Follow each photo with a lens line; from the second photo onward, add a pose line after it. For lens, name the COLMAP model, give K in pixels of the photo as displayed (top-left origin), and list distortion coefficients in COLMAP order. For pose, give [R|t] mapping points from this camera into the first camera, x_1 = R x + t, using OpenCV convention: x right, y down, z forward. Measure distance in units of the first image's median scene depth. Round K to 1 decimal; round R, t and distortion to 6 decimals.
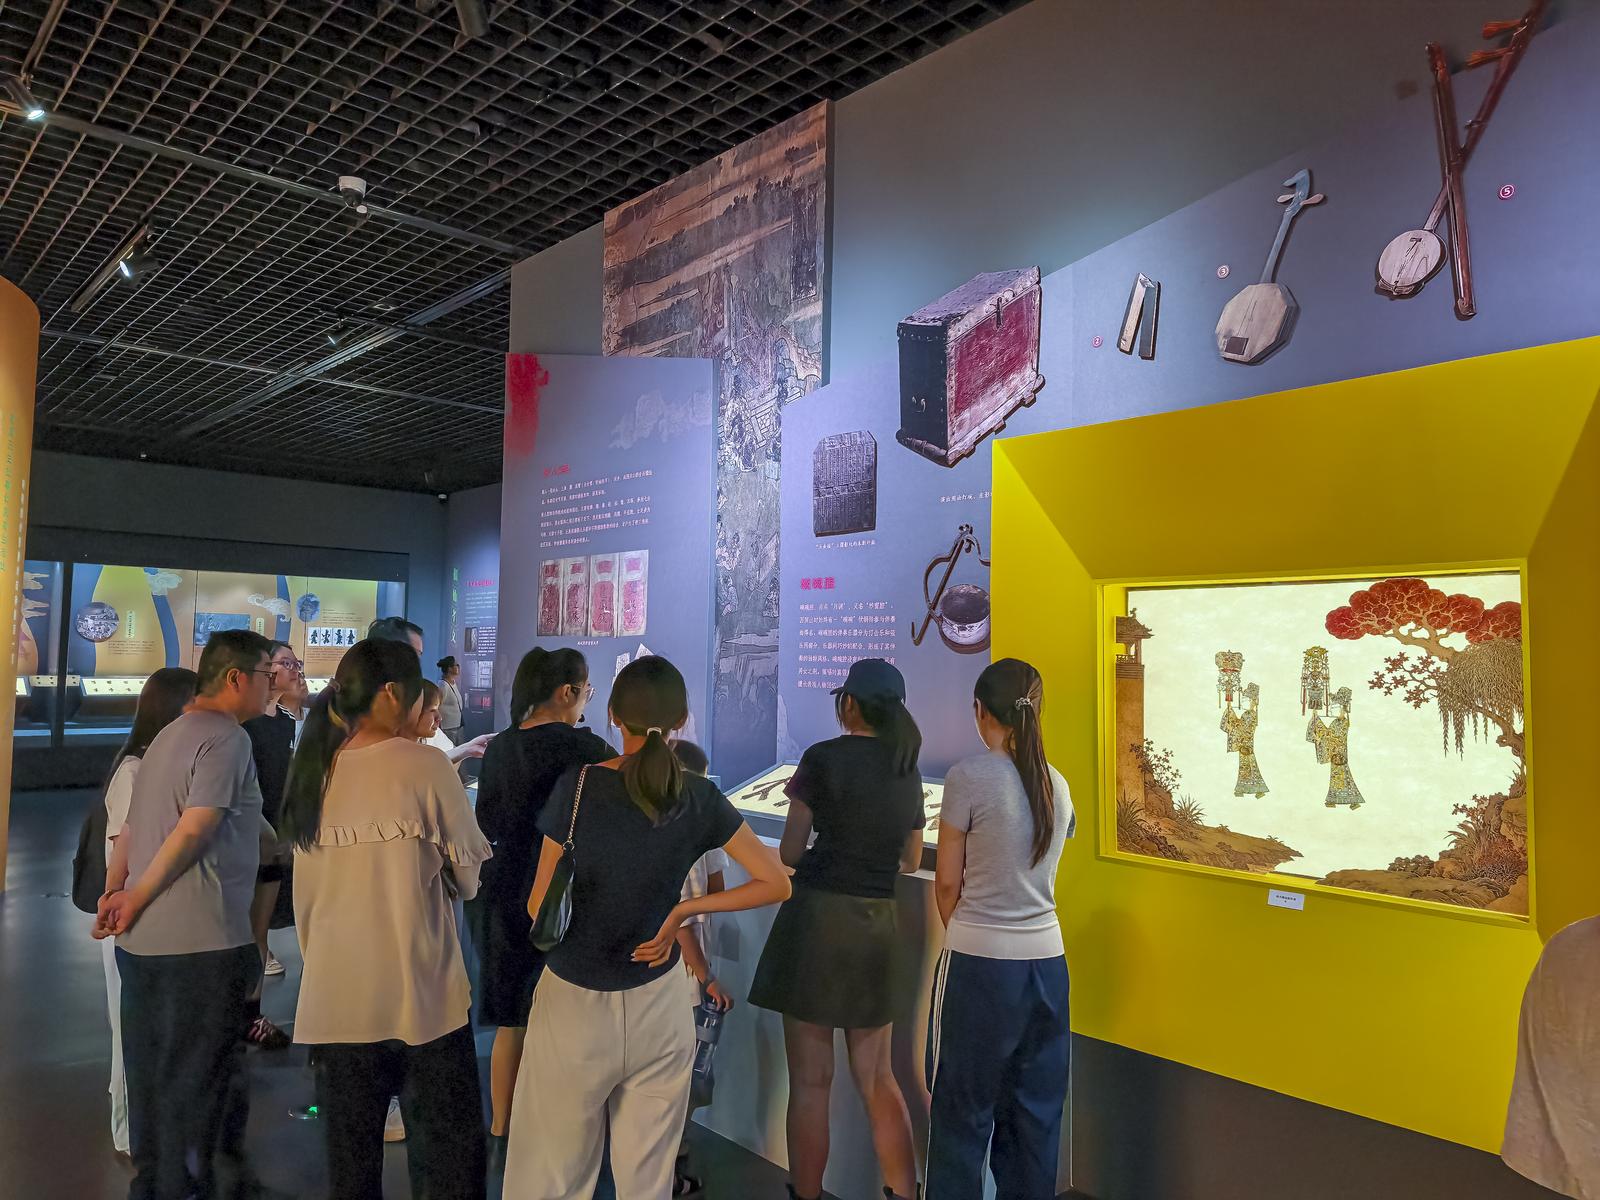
lens RADIAL K [[1130.3, 0, 787.3], [0, 1130.3, 592.9], [0, 0, 1]] dist [0.020378, -0.040384]
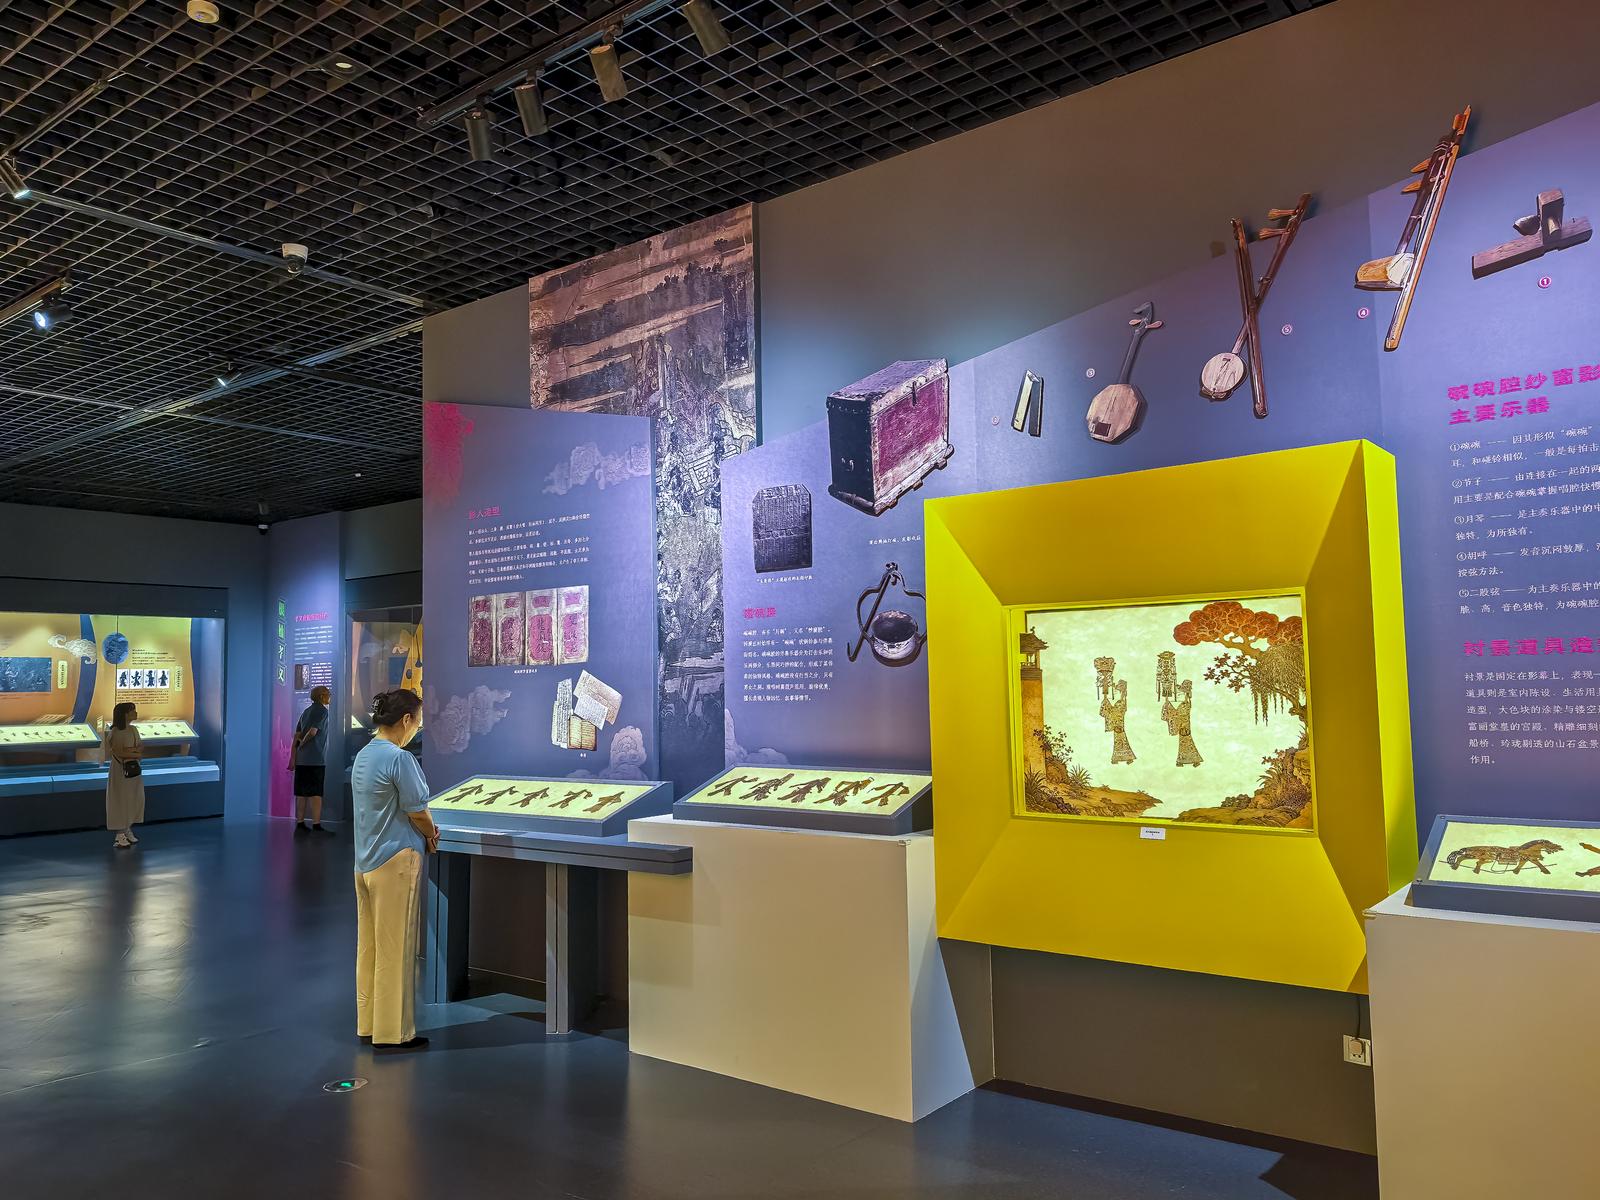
lens RADIAL K [[1130.3, 0, 805.7], [0, 1130.3, 606.5], [0, 0, 1]] dist [0.020378, -0.040384]
pose [[0.987970, -0.023679, 0.152822, -0.105320], [0.025113, 0.999657, -0.007457, -0.004718], [-0.152593, 0.011205, 0.988226, -0.176366]]
